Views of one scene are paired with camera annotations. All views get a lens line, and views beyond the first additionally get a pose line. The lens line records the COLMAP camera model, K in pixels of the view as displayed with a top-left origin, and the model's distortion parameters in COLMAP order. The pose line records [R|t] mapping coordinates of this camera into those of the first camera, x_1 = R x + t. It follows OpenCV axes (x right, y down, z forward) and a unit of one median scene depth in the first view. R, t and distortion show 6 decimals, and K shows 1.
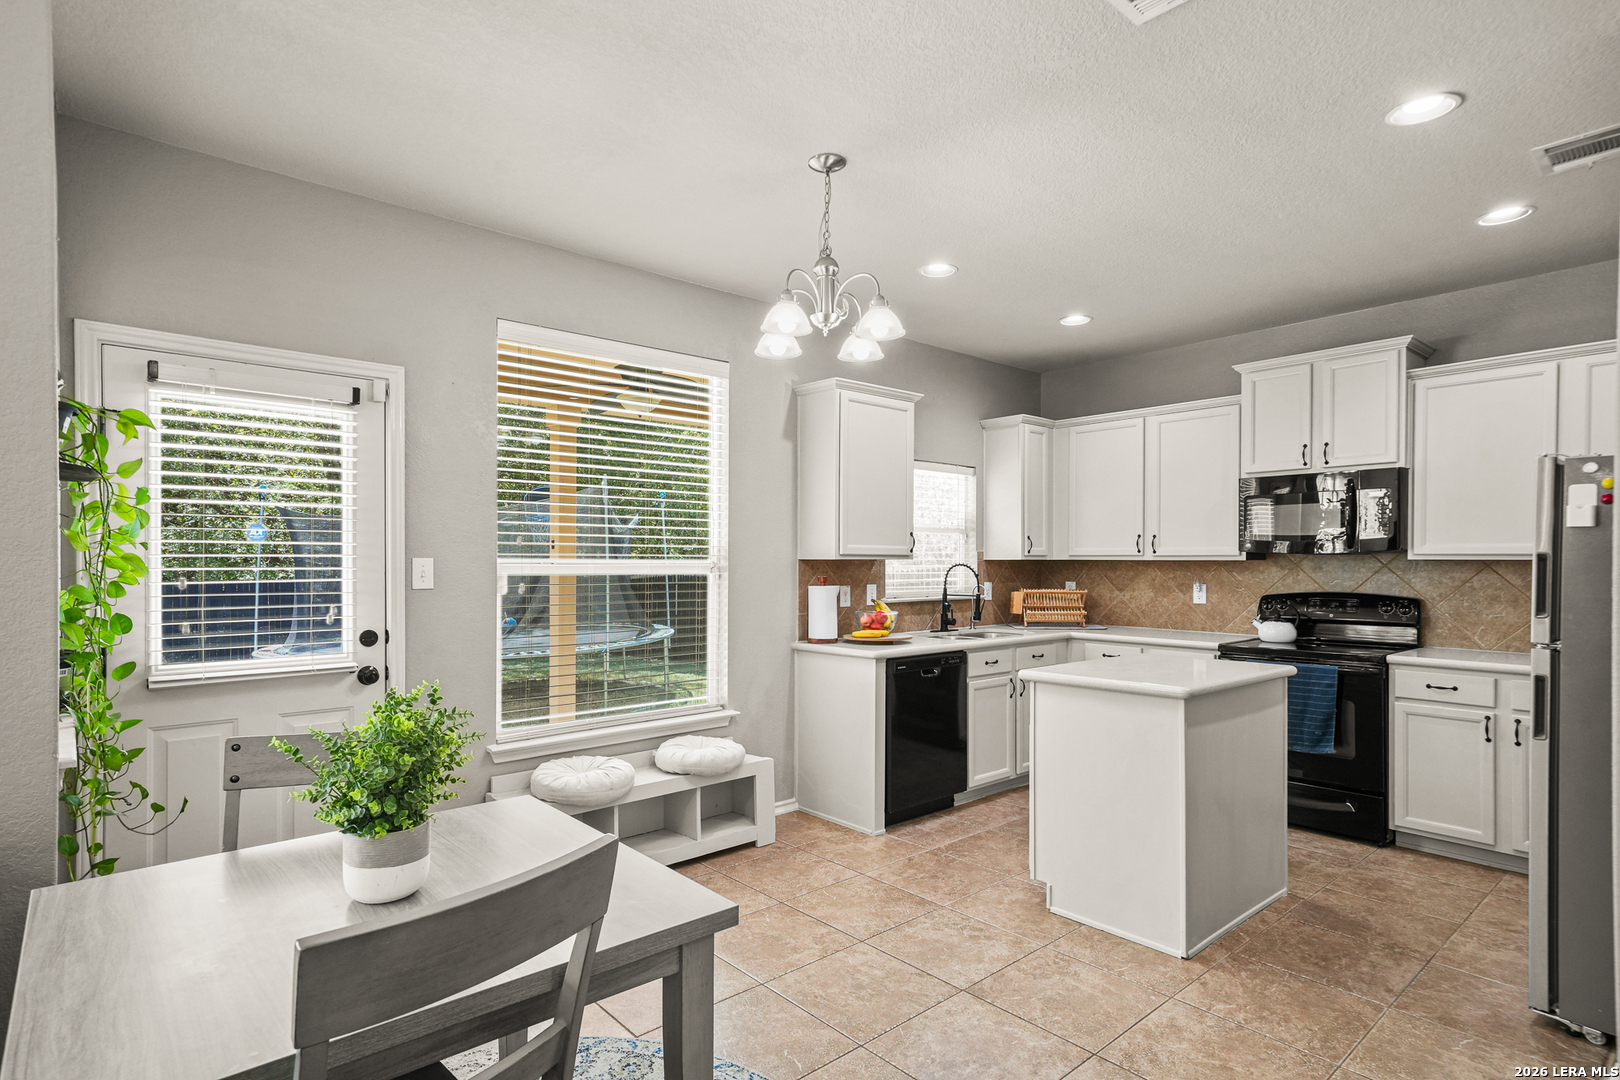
lens RADIAL K [[834.2, 0, 809.9], [0, 834.2, 565.2], [0, 0, 1]] dist [0.018069, -0.000035]
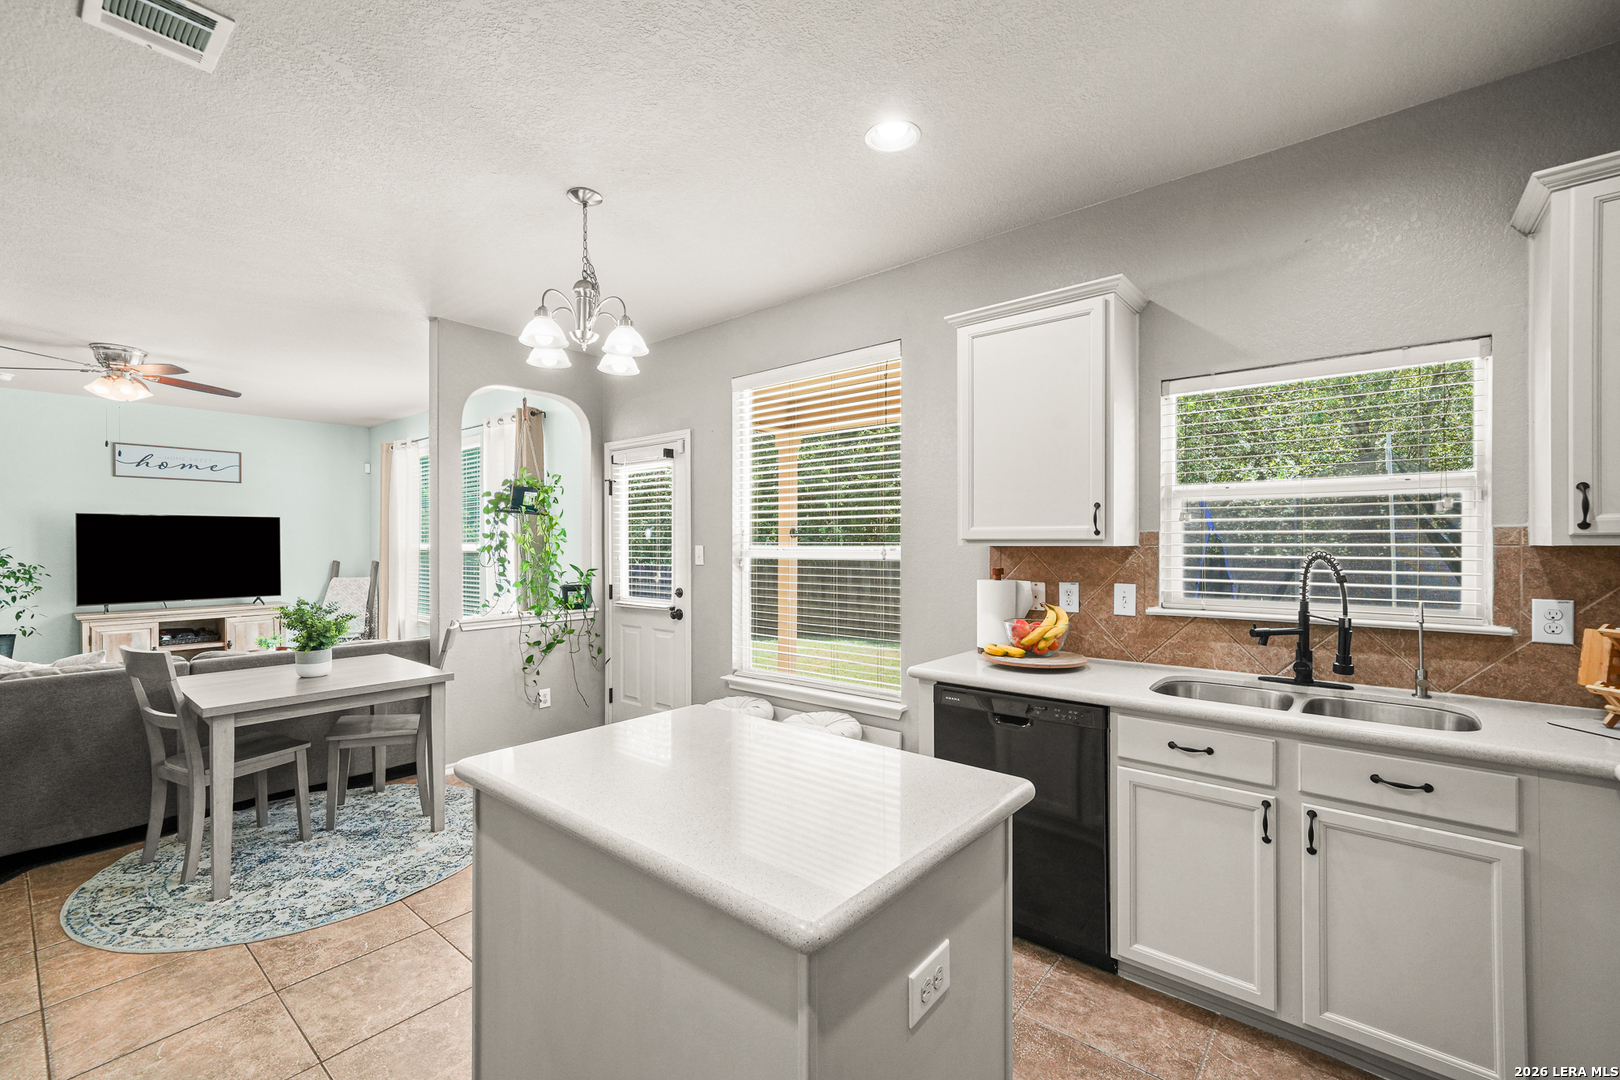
lens RADIAL K [[680.1, 0, 810.0], [0, 680.1, 540.0], [0, 0, 1]] dist [0.004214, 0.000792]
pose [[0.154140, -0.005194, -0.988035, 0.694857], [-0.001802, 0.999983, -0.005538, -0.010178], [0.988047, 0.002634, 0.154128, 0.821915]]
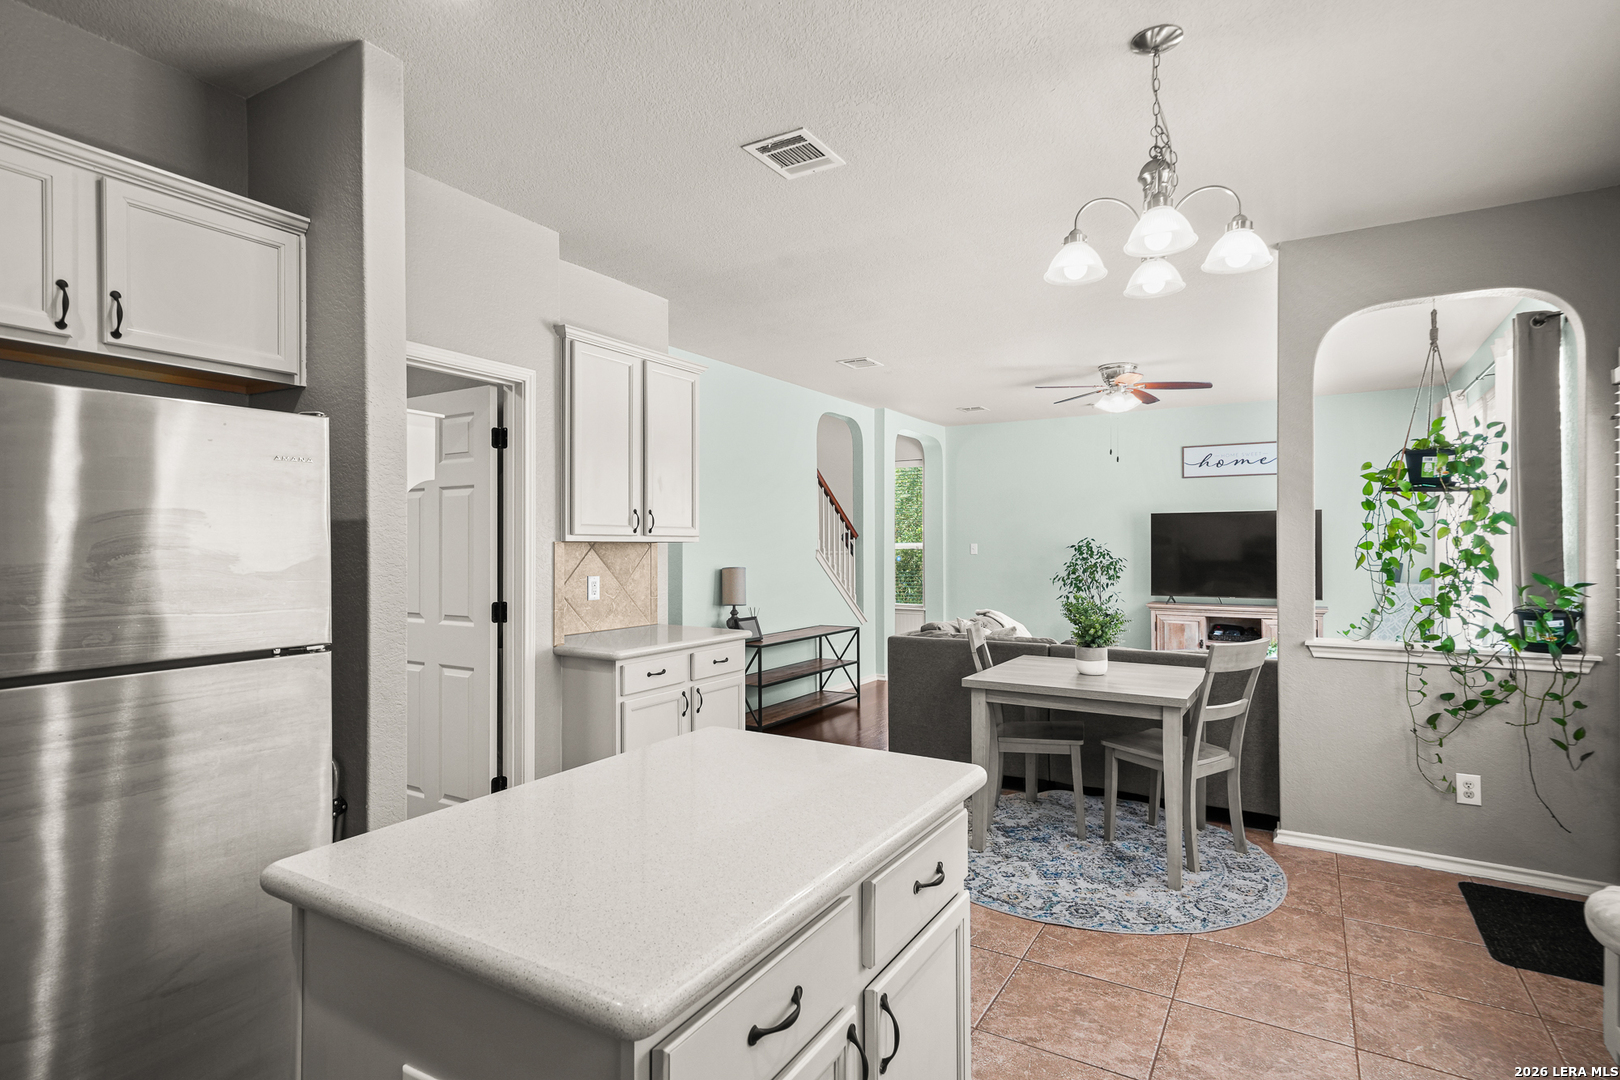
lens RADIAL K [[831.2, 0, 810.9], [0, 831.2, 537.0], [0, 0, 1]] dist [0.021522, 0.000729]
pose [[-0.951888, -0.002478, -0.306437, 0.409649], [-0.001277, 0.999991, -0.004120, -0.005744], [0.306444, -0.003531, -0.951882, 1.178191]]
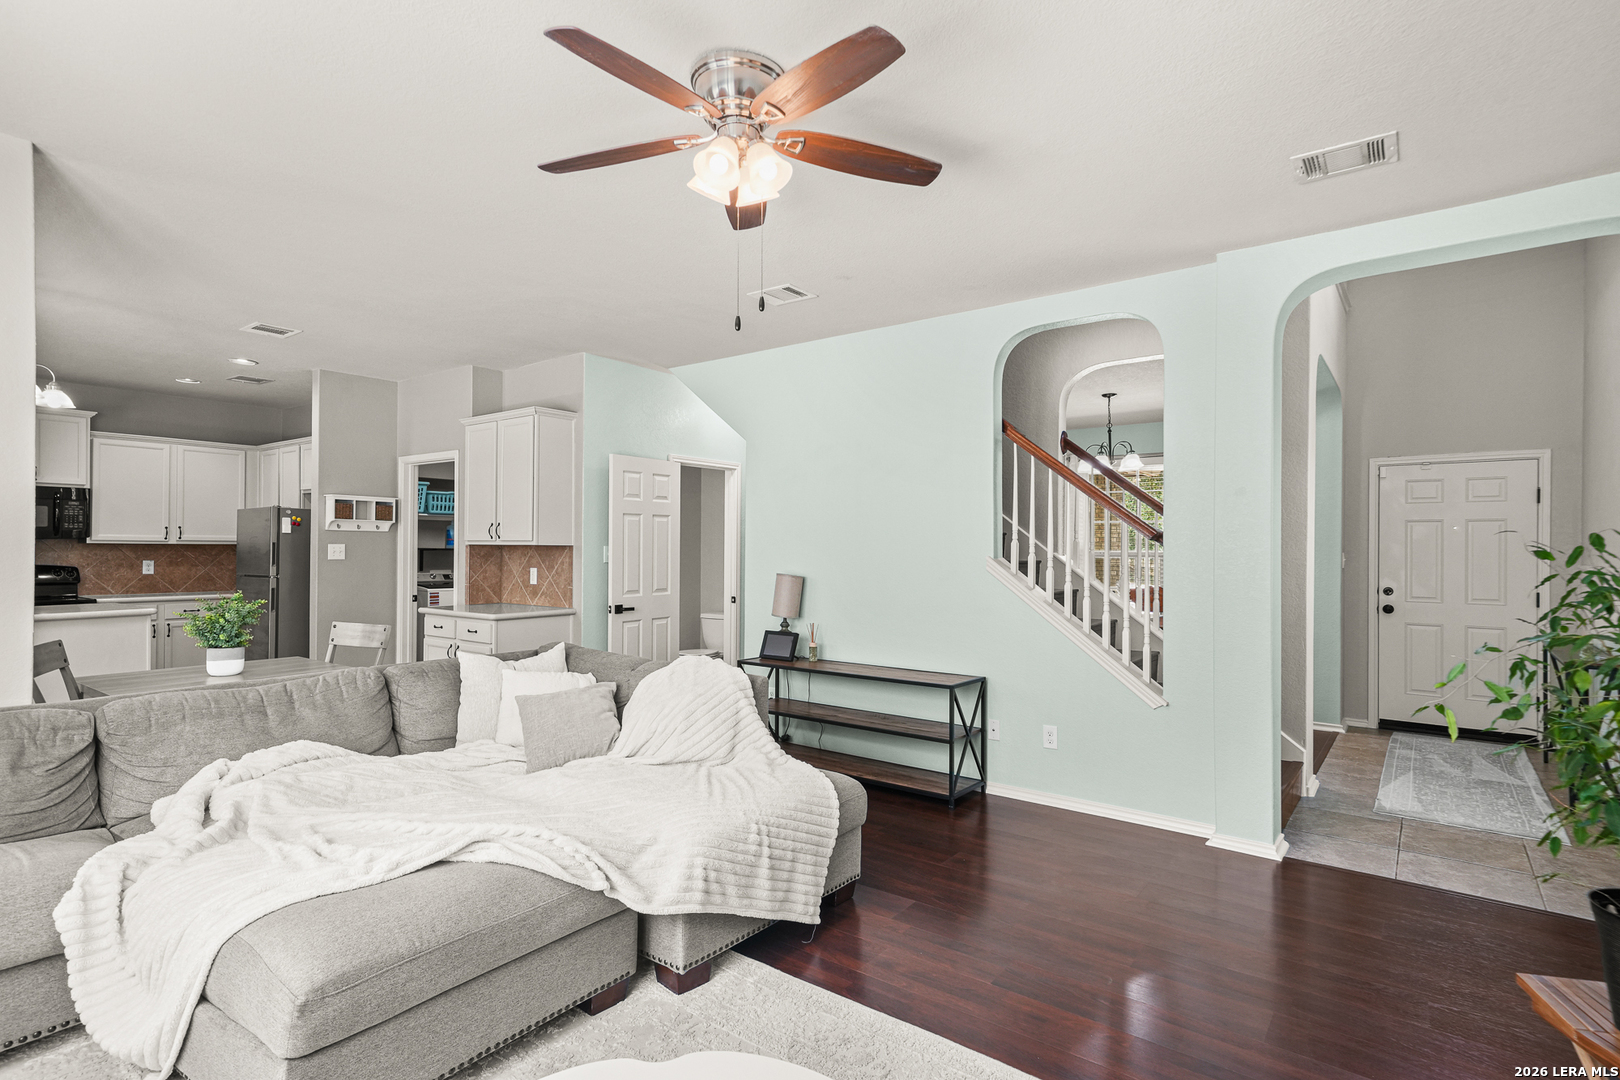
lens RADIAL K [[820.3, 0, 806.1], [0, 820.3, 545.4], [0, 0, 1]] dist [0.018447, 0.000292]
pose [[-0.191405, 0.001911, 0.981509, -1.241305], [-0.001455, 0.999996, -0.002230, -0.000303], [-0.981510, -0.001855, -0.191401, -0.093001]]
